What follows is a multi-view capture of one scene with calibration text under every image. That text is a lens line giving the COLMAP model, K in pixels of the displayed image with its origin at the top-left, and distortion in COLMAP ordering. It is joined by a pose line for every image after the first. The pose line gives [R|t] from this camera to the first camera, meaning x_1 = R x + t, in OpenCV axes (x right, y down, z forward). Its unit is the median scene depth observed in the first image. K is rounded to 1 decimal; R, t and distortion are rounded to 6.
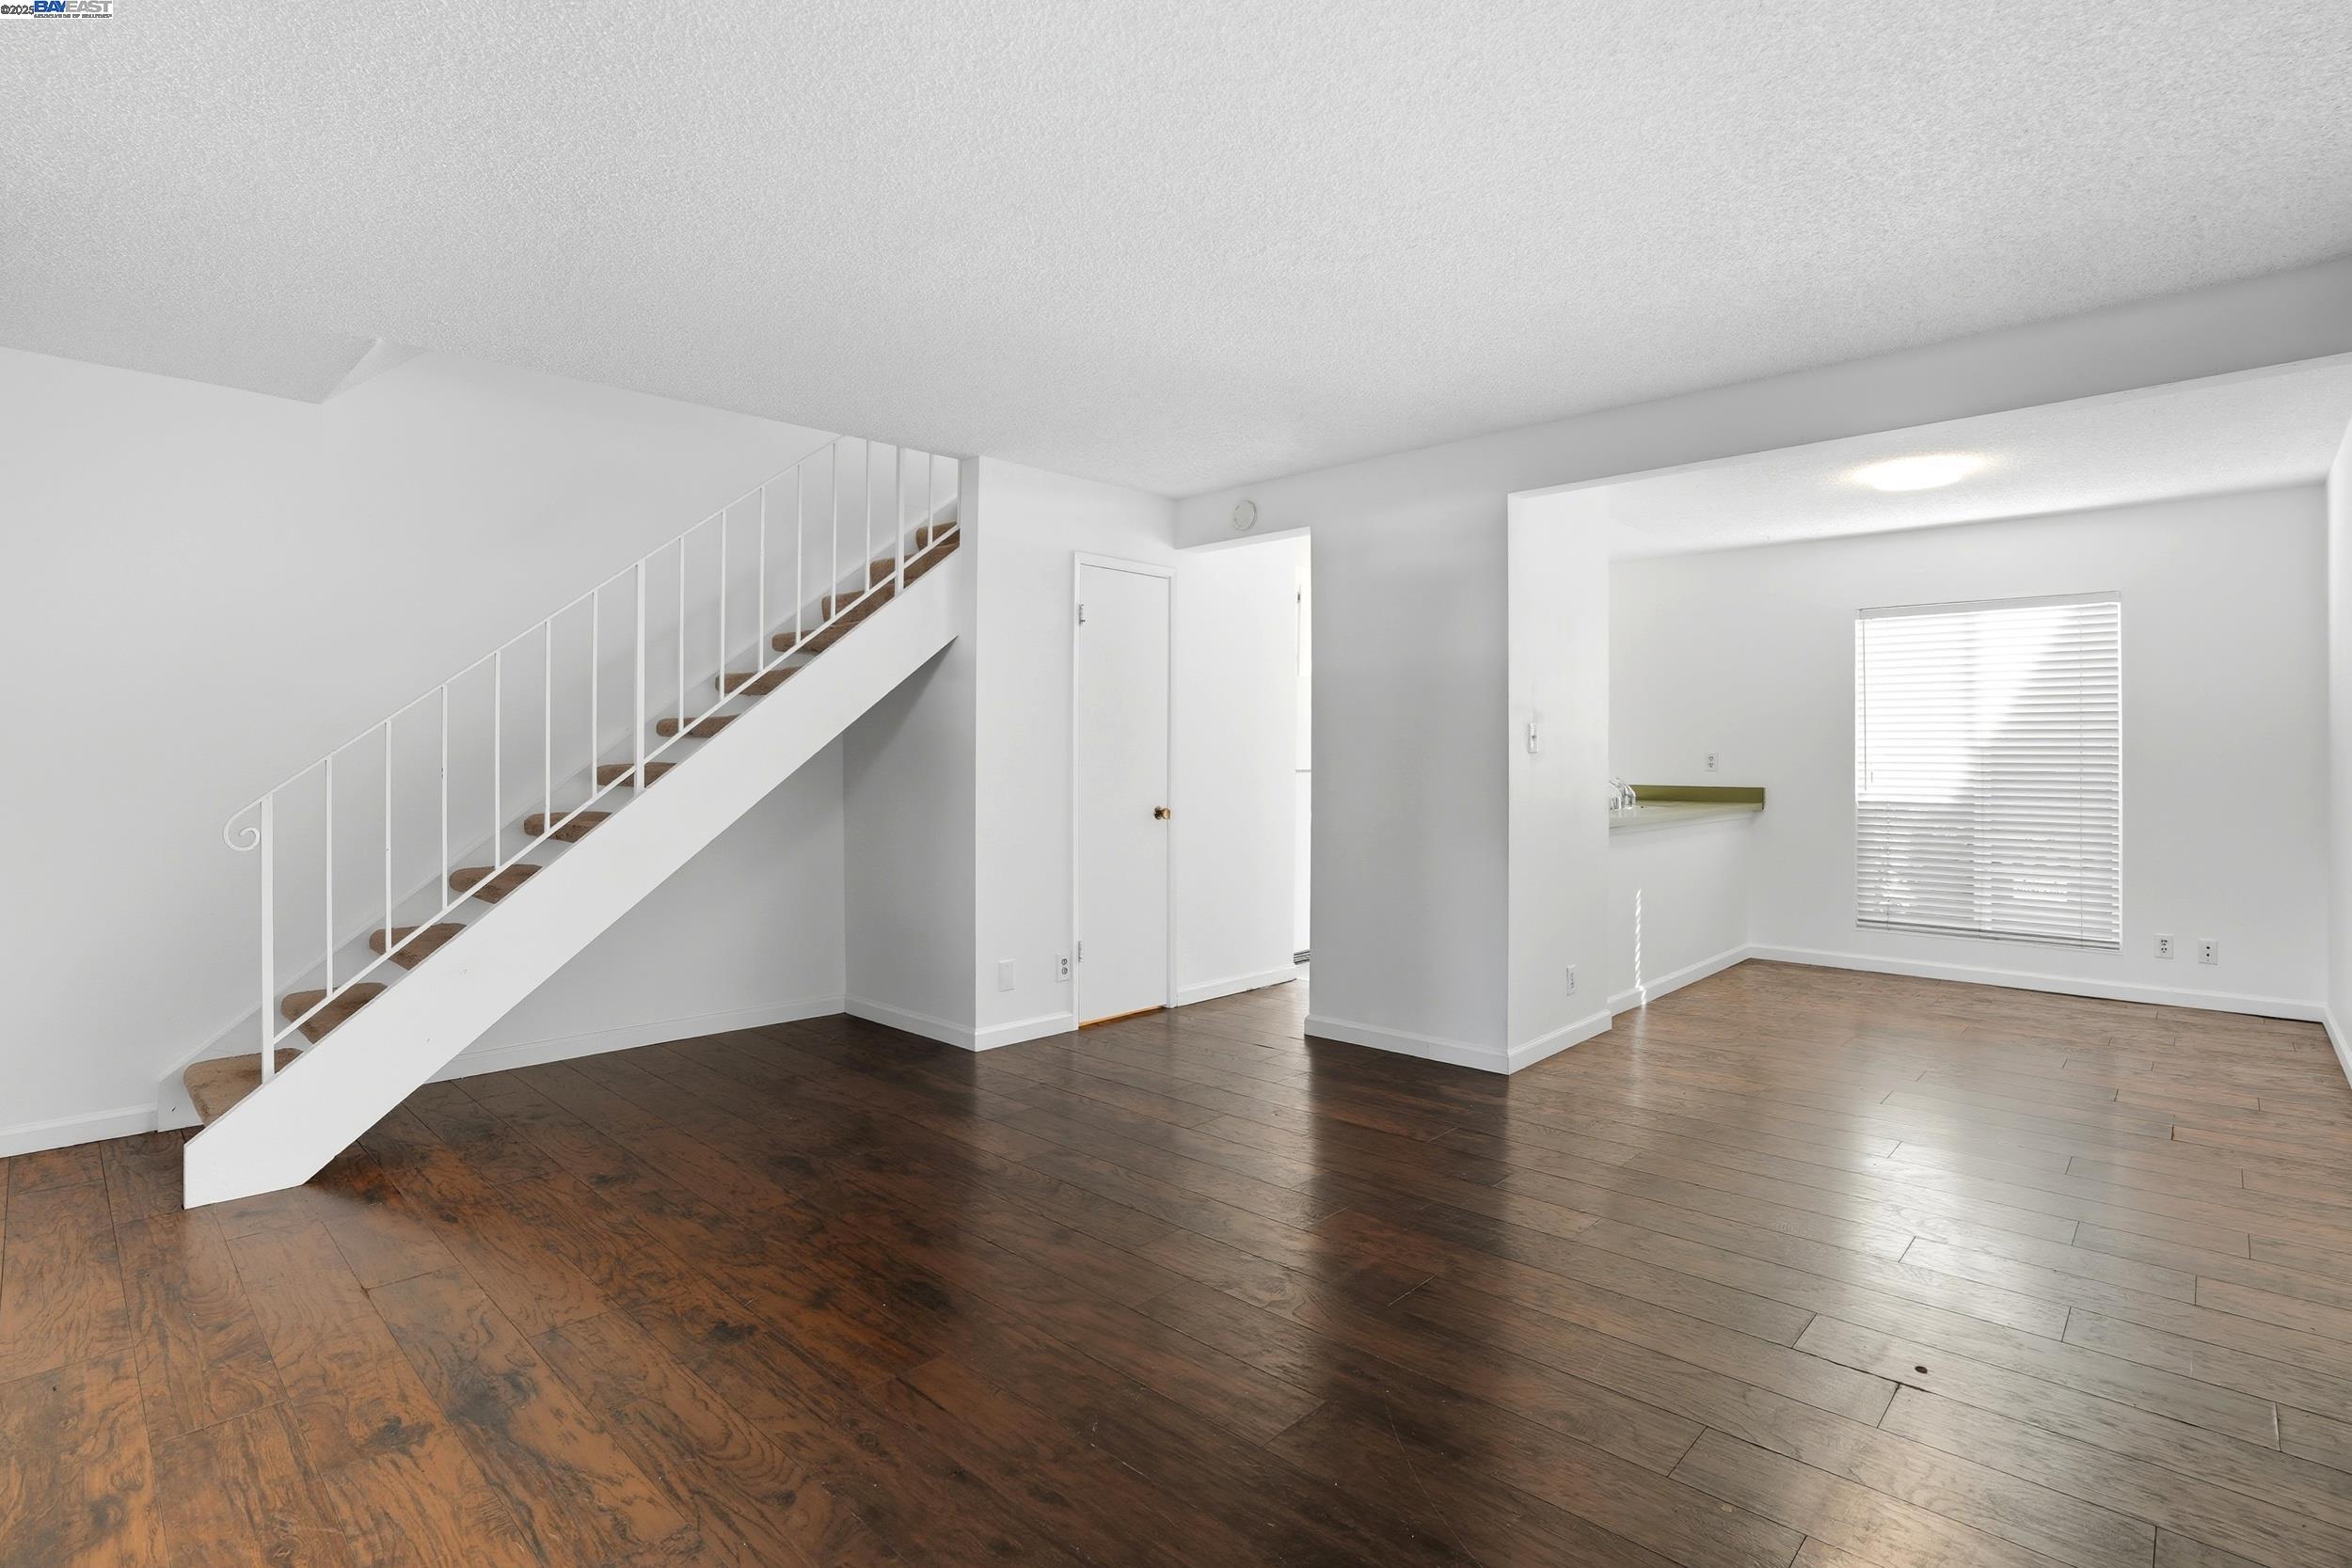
lens RADIAL K [[1101.9, 0, 1136.5], [0, 1101.9, 771.7], [0, 0, 1]] dist [-0.065974, 0.019380]
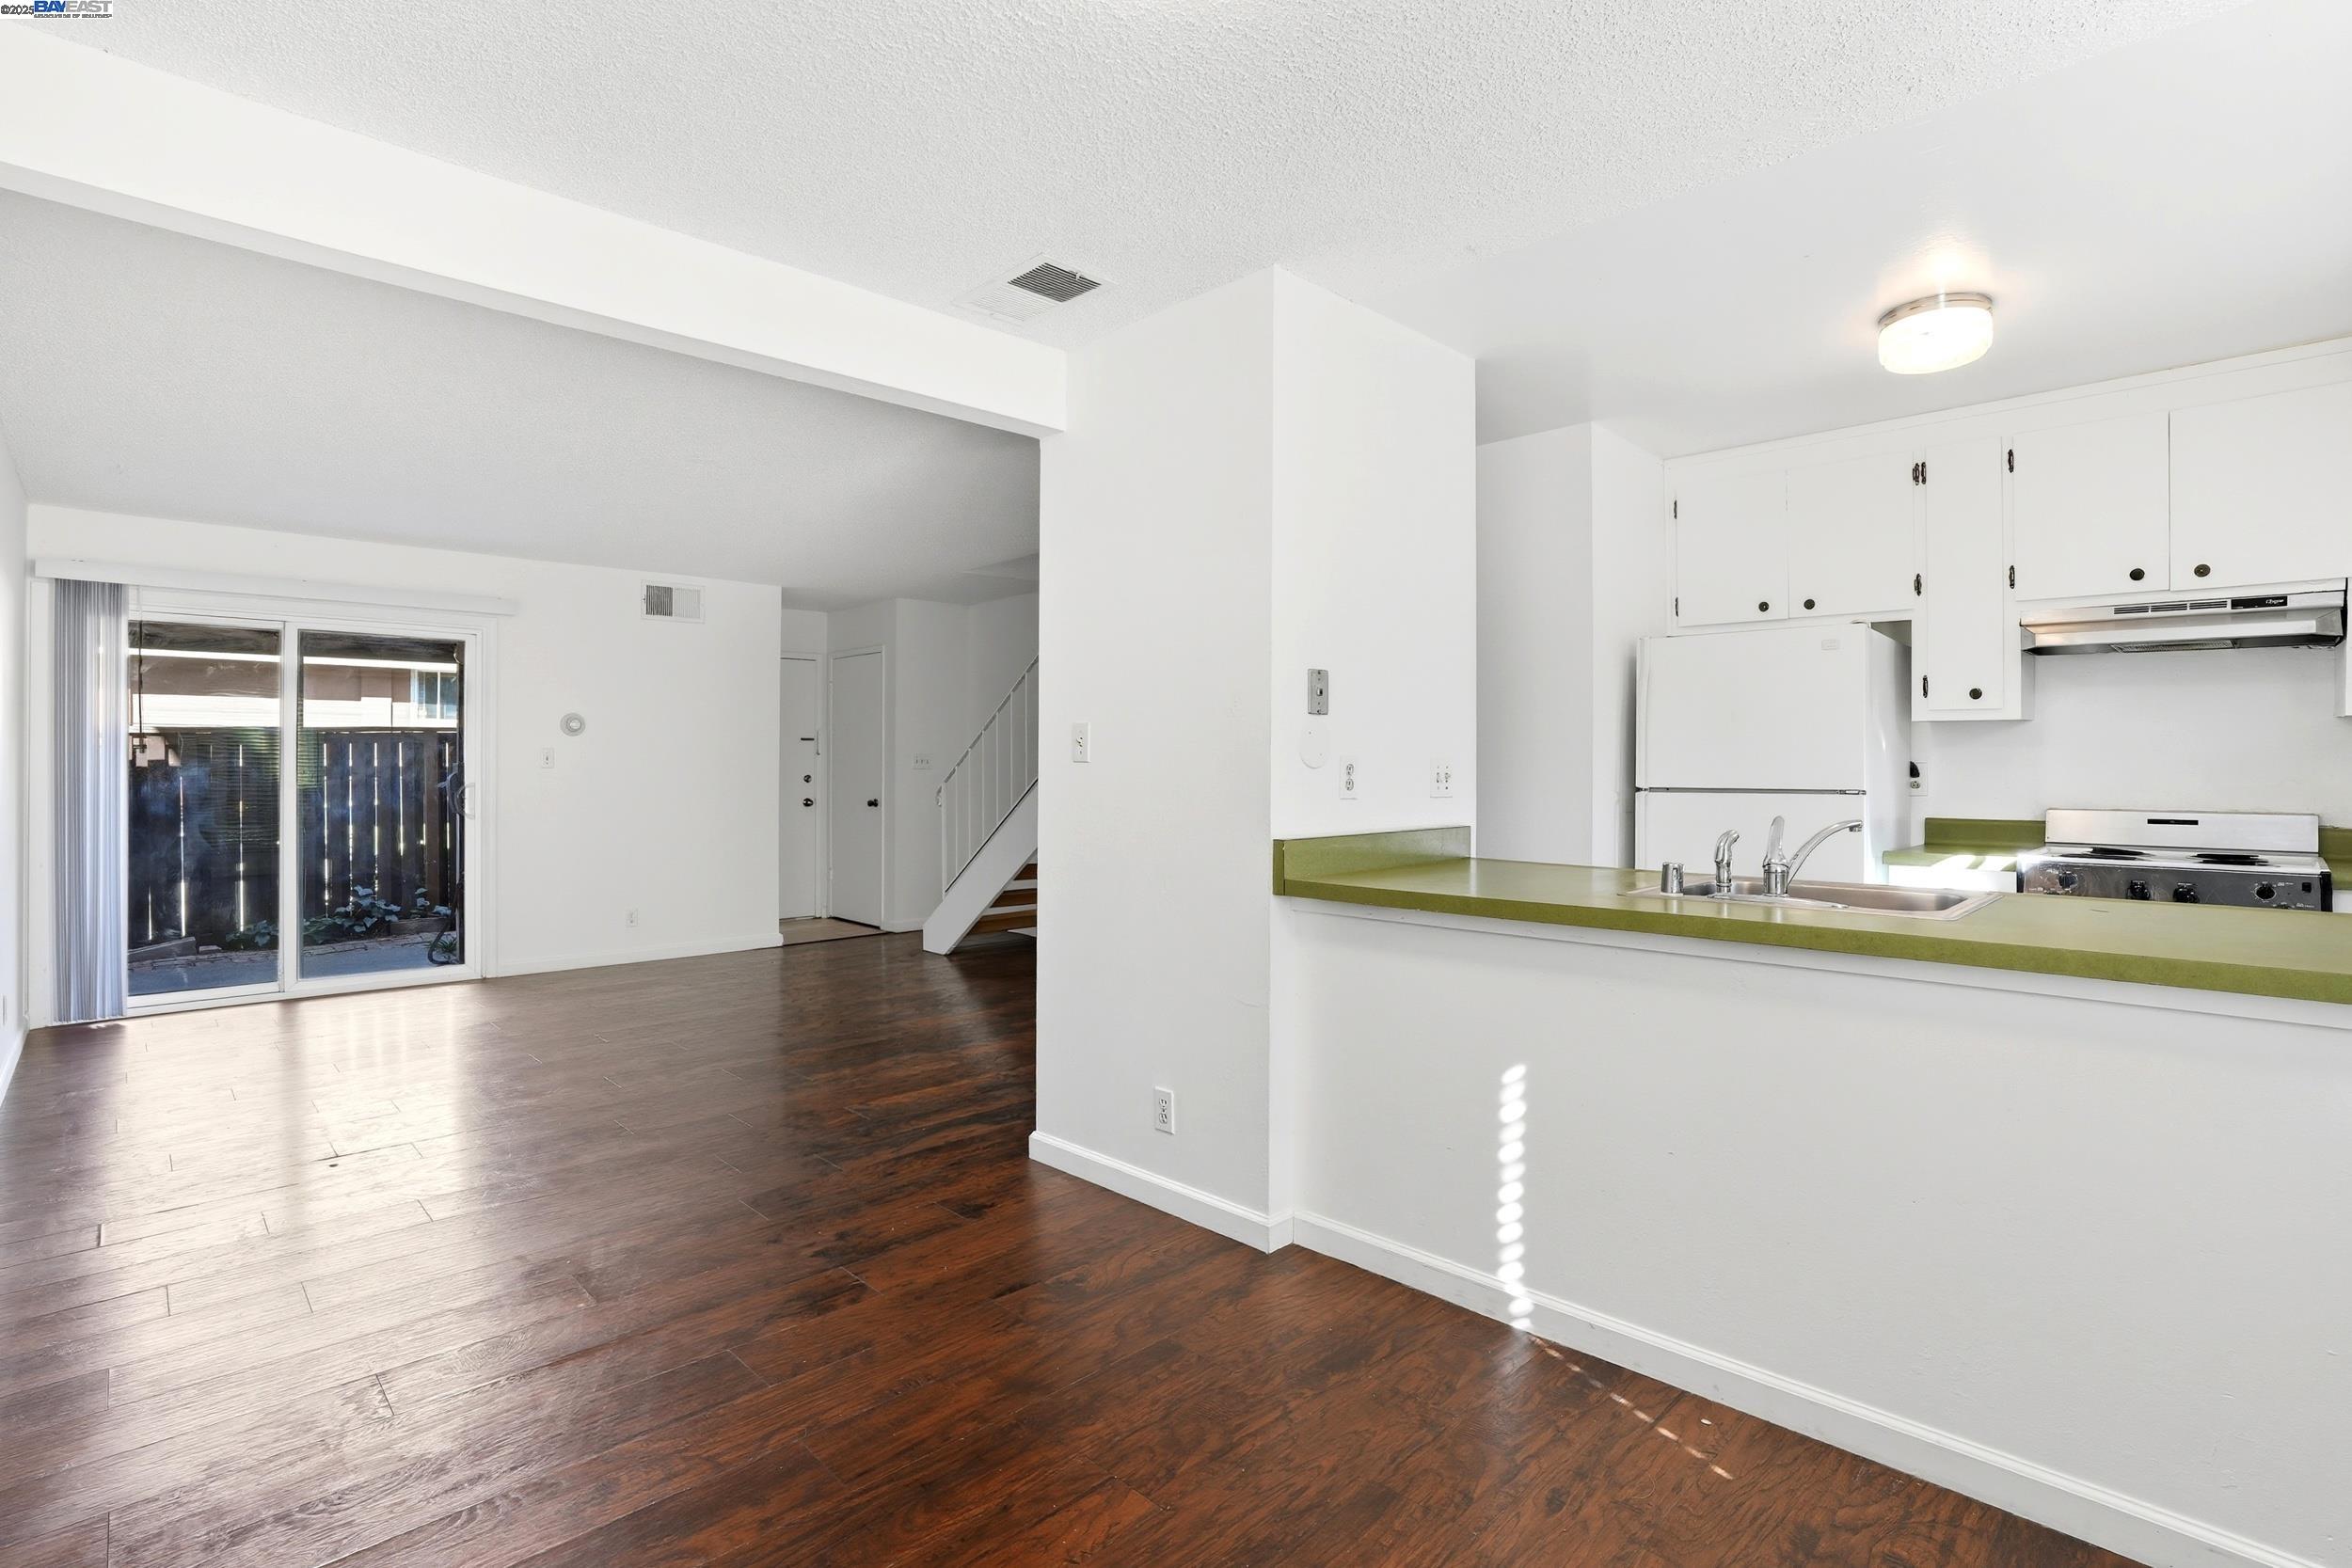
lens RADIAL K [[1101.9, 0, 1136.5], [0, 1101.9, 771.7], [0, 0, 1]] dist [-0.065974, 0.019380]
pose [[-0.024046, 0.007403, -0.999683, 0.778518], [-0.016594, 0.999832, 0.007803, -0.010806], [0.999573, 0.016776, -0.023919, 0.746734]]
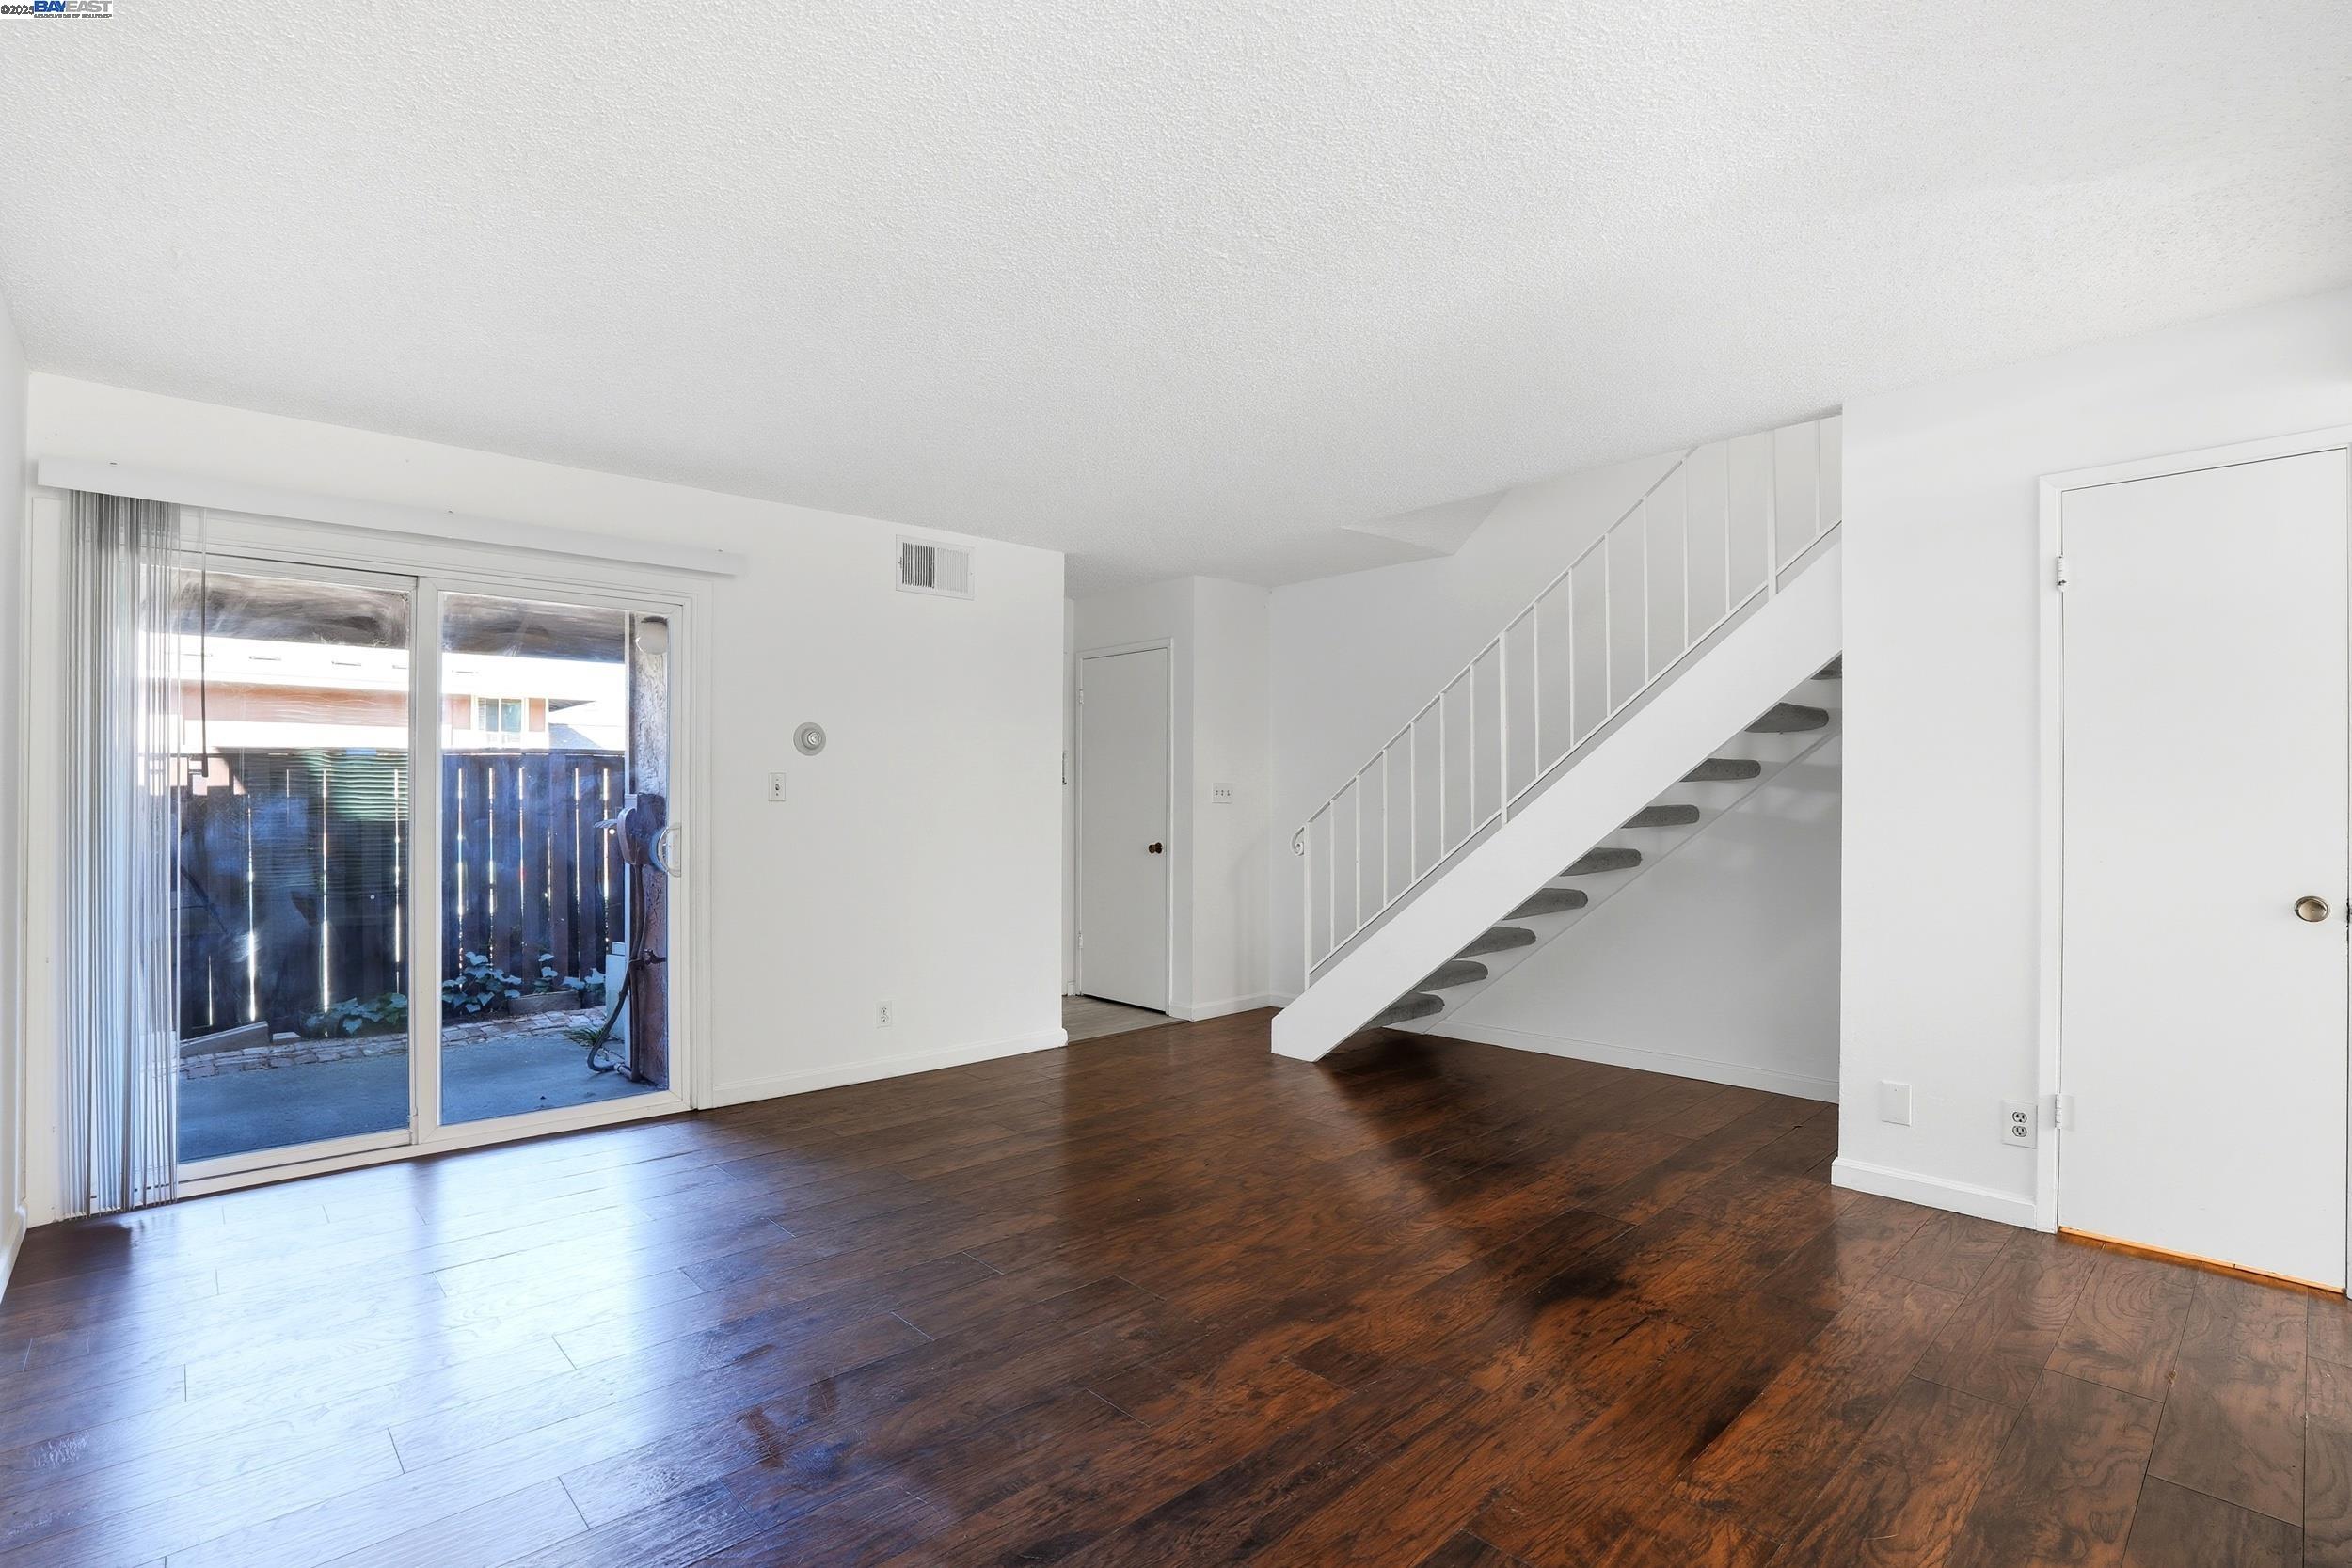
lens RADIAL K [[1100.7, 0, 1176.0], [0, 1100.7, 784.0], [0, 0, 1]] dist [-0.123803, 0.042810]
pose [[-0.012721, -0.008366, -0.999884, 0.593908], [-0.018256, 0.999800, -0.008133, -0.008871], [0.999752, 0.018150, -0.012872, 0.560862]]
